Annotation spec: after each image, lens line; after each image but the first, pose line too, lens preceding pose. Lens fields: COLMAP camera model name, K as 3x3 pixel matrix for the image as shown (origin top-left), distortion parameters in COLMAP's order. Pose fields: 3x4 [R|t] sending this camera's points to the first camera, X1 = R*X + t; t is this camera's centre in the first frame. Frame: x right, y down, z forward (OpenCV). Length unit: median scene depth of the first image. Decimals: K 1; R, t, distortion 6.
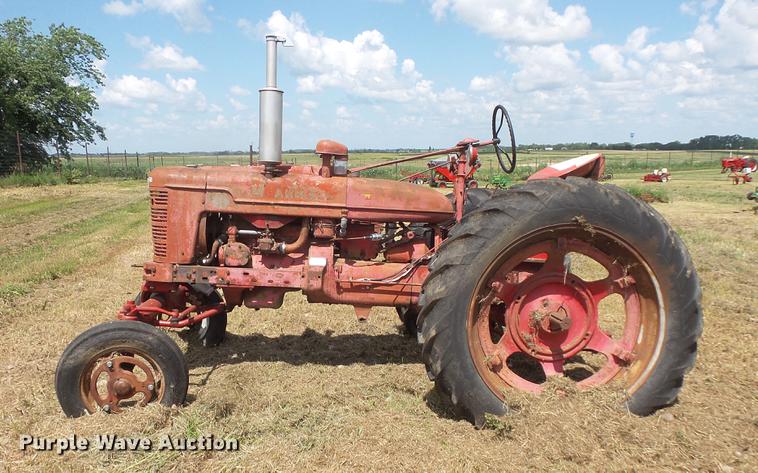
lens RADIAL K [[638.9, 0, 357.7], [0, 638.9, 287.7], [0, 0, 1]] dist [0.000670, -0.000013]
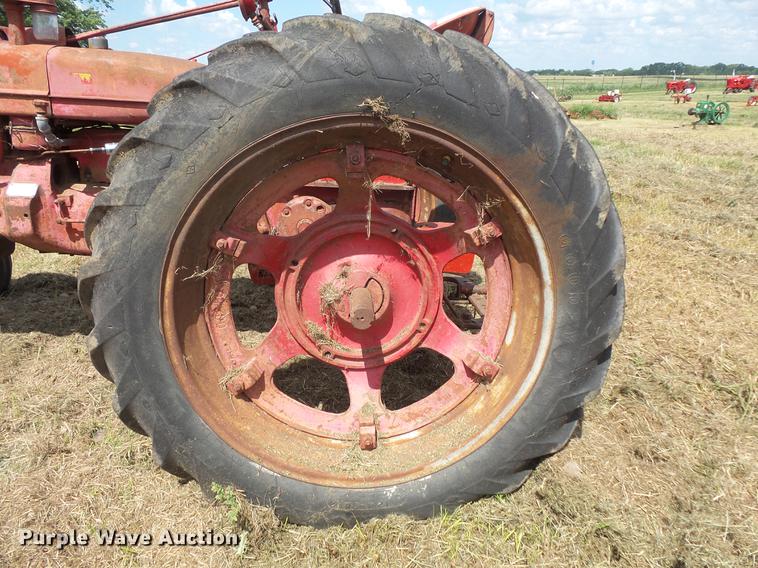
lens RADIAL K [[525.8, 0, 379.0], [0, 525.8, 284.0], [0, 0, 1]] dist [0.000059, 0.000612]
pose [[0.999307, -0.012157, 0.035186, 0.305877], [0.006168, 0.986180, 0.165563, -0.038896], [-0.036712, -0.165232, 0.985571, 0.552231]]
